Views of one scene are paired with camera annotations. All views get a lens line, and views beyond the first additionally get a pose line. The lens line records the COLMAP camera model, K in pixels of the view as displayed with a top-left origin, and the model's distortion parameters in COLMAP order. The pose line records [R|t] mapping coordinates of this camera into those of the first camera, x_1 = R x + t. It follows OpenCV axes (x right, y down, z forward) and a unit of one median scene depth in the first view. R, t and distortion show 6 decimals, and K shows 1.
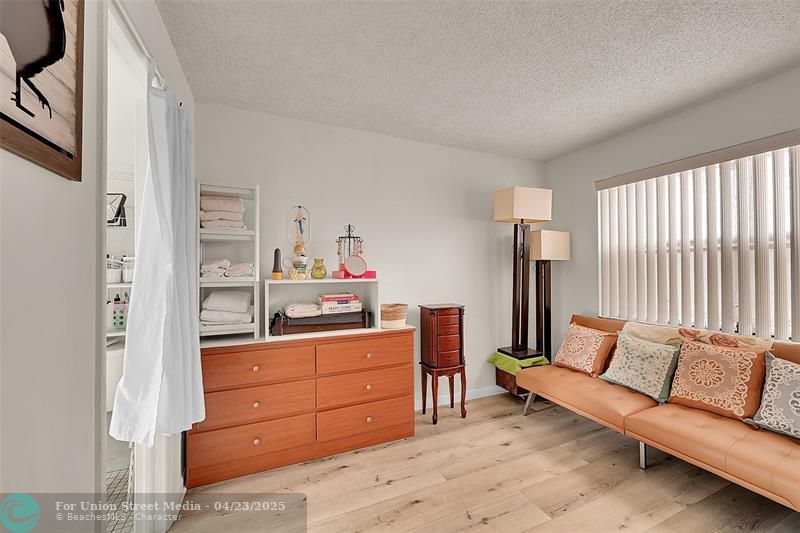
lens RADIAL K [[314.0, 0, 400.5], [0, 314.0, 267.7], [0, 0, 1]] dist [0.000926, -0.000153]
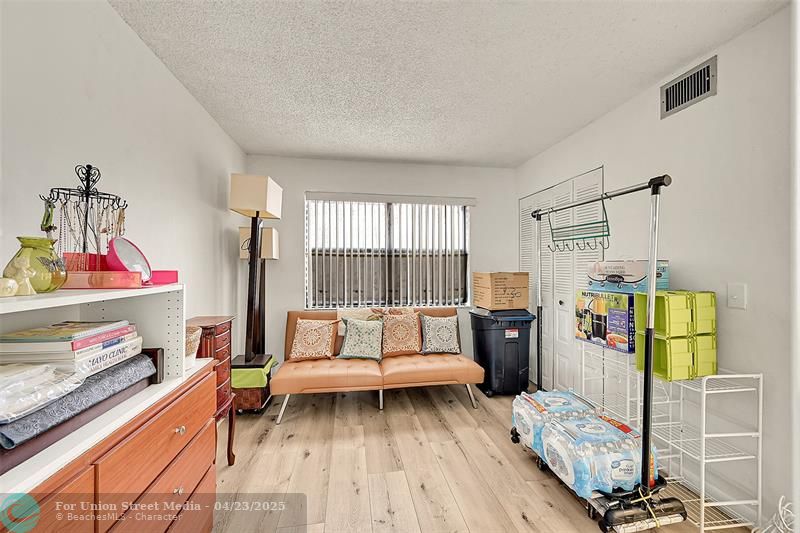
lens RADIAL K [[314.0, 0, 398.7], [0, 314.0, 266.4], [0, 0, 1]] dist [0.000926, -0.000153]
pose [[0.248927, 0.007979, 0.968490, -0.515237], [-0.010979, 0.999925, -0.005416, 0.001966], [-0.968460, -0.009285, 0.248995, 0.510019]]
